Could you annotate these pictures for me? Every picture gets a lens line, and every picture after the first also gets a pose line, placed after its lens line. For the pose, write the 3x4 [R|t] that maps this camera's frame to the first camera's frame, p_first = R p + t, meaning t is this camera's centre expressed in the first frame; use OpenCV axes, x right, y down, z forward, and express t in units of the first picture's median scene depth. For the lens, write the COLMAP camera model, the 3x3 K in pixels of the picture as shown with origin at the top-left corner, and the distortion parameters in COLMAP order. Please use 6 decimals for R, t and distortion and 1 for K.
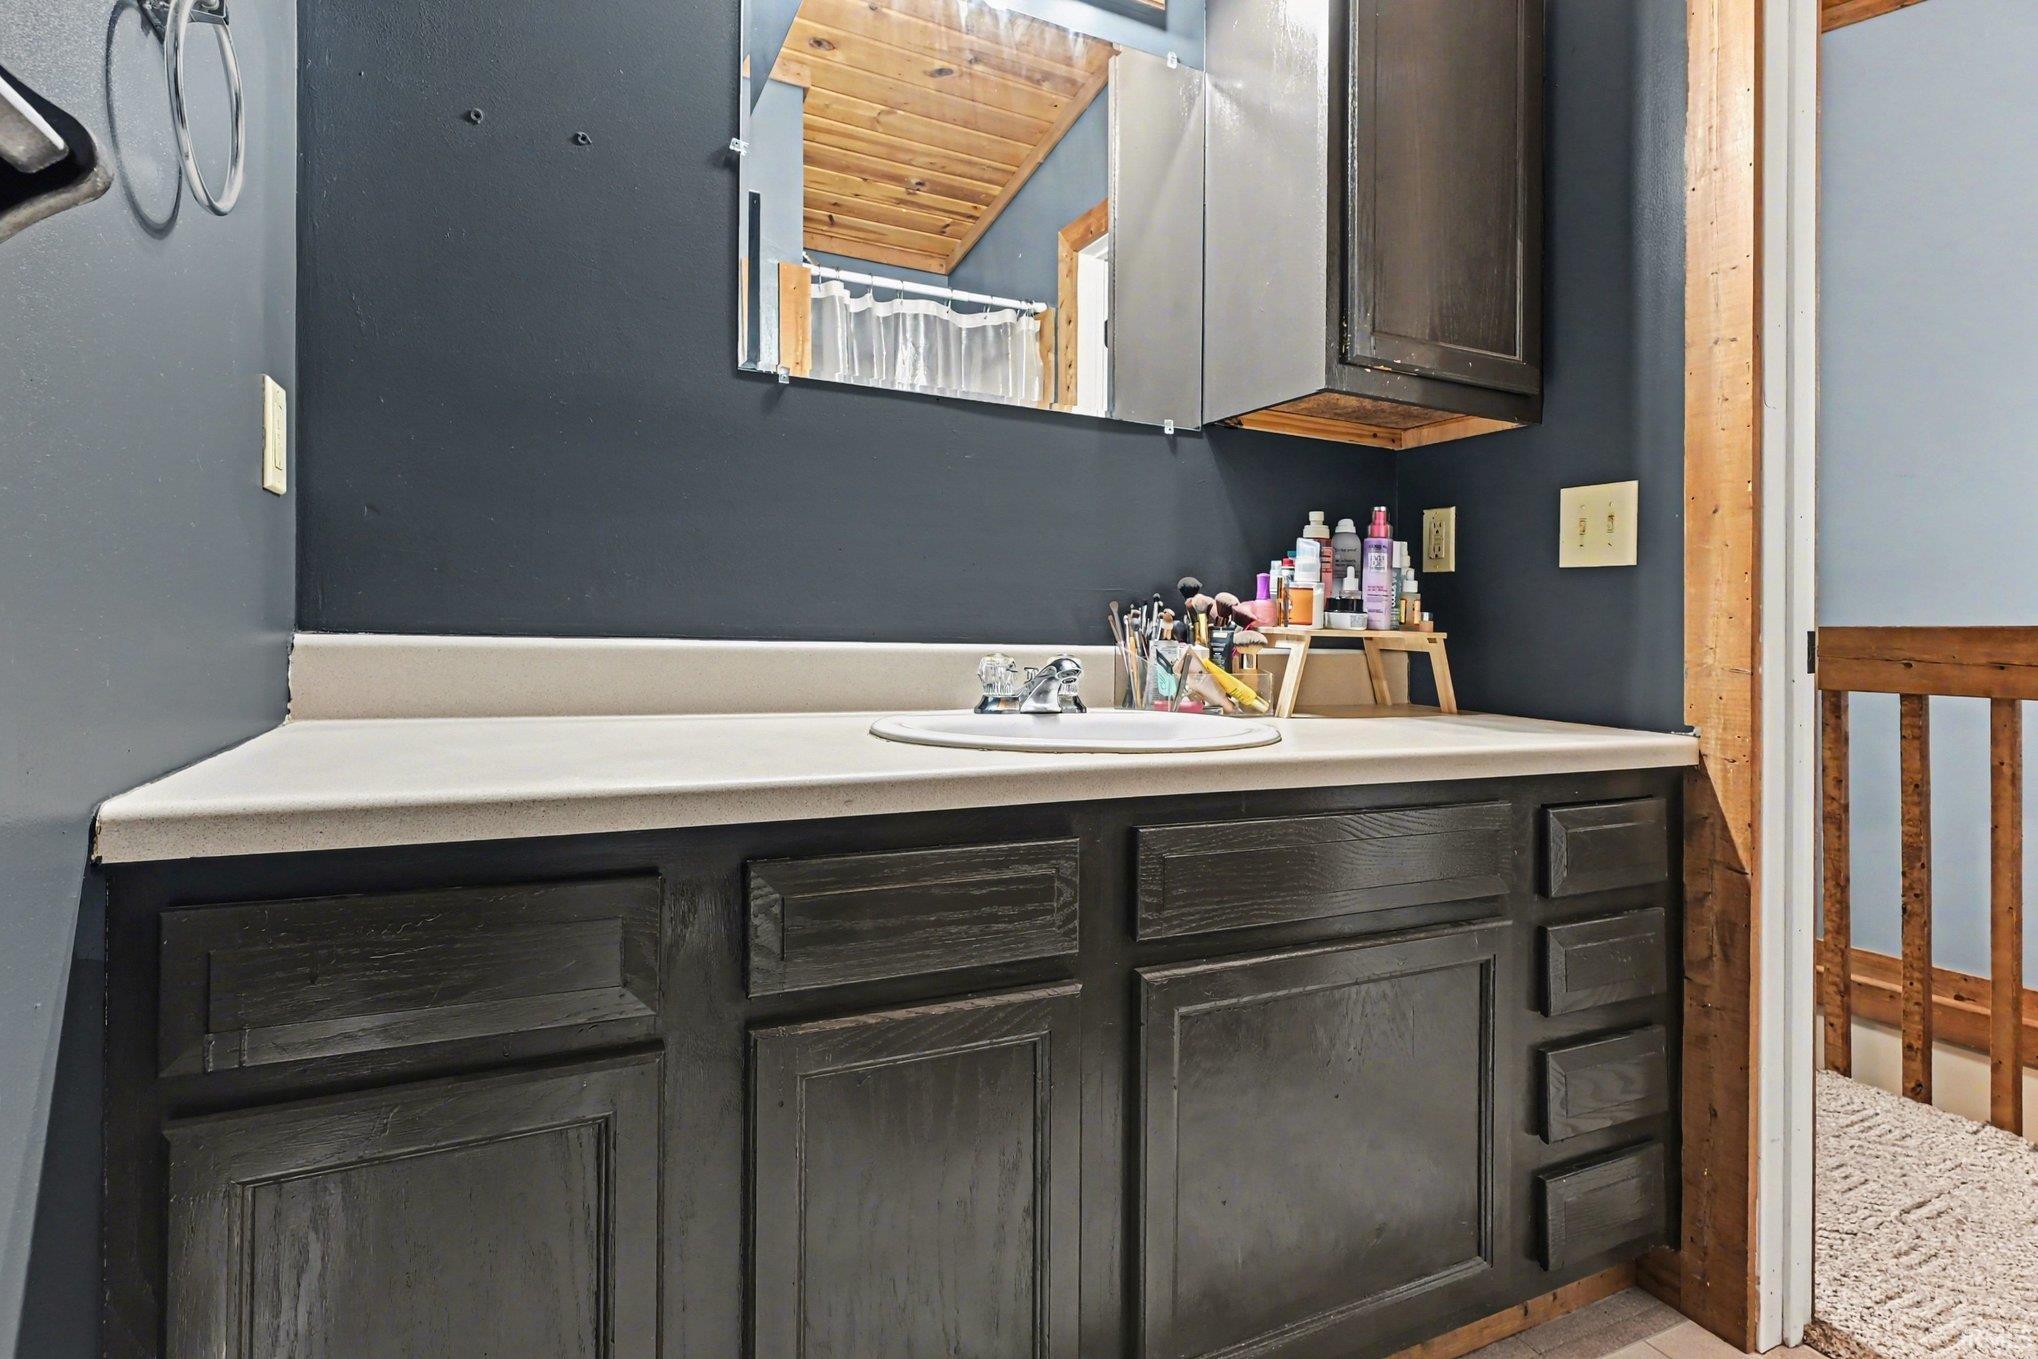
lens RADIAL K [[1016.6, 0, 1020.0], [0, 1016.6, 618.2], [0, 0, 1]] dist [0.001258, 0.000671]
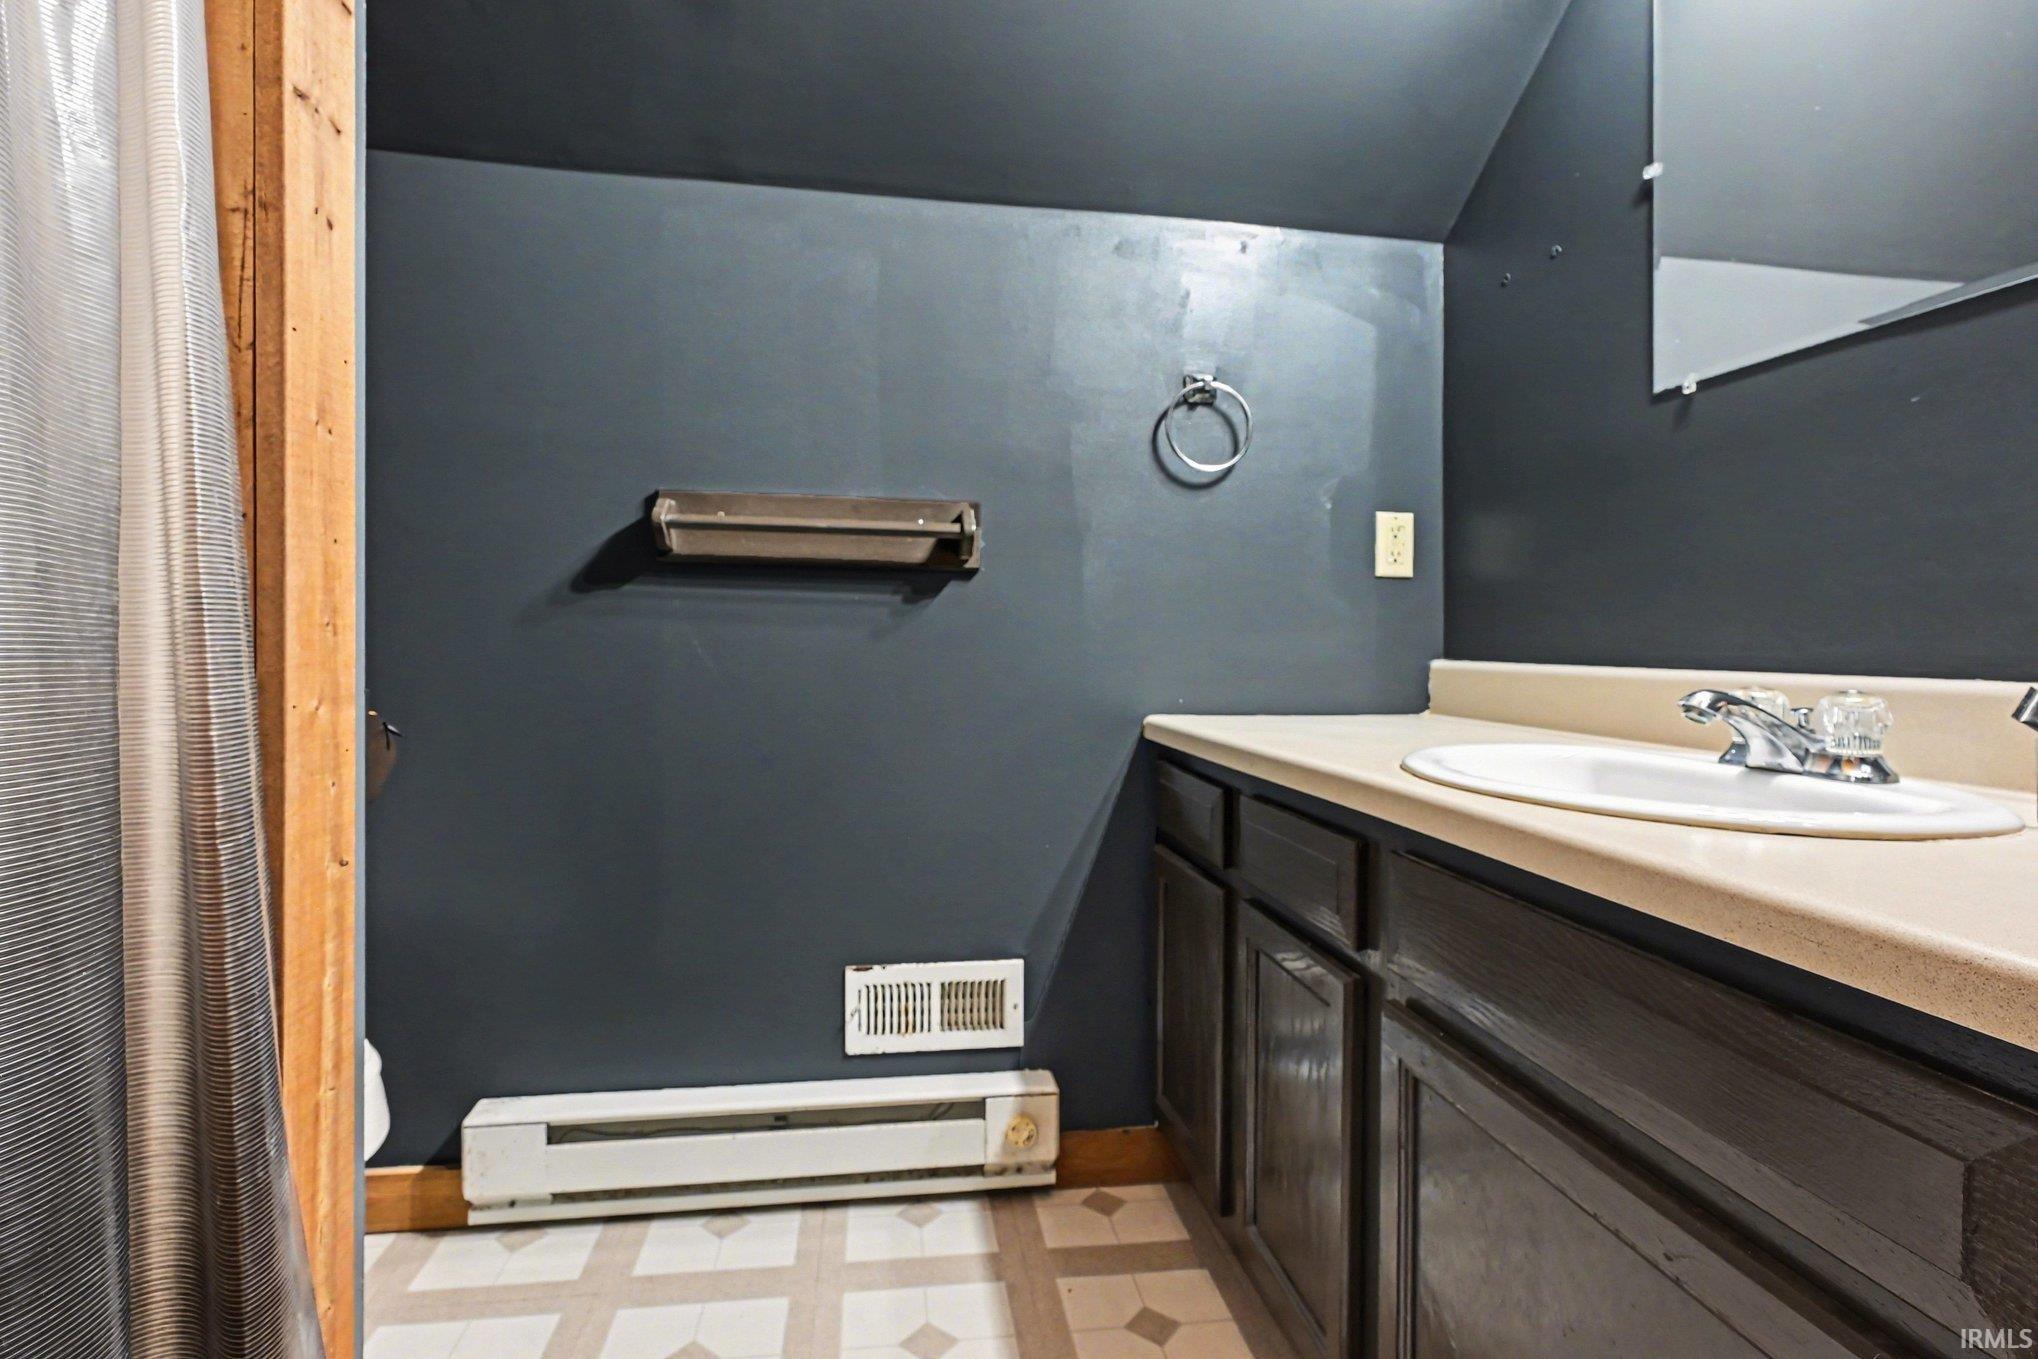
lens RADIAL K [[1003.3, 0, 1023.7], [0, 1003.3, 669.3], [0, 0, 1]] dist [-0.000150, 0.000280]
pose [[-0.293302, -0.001096, -0.956019, 0.939904], [-0.006275, 0.999980, 0.000779, 0.029620], [0.955999, 0.006228, -0.293303, 0.781916]]
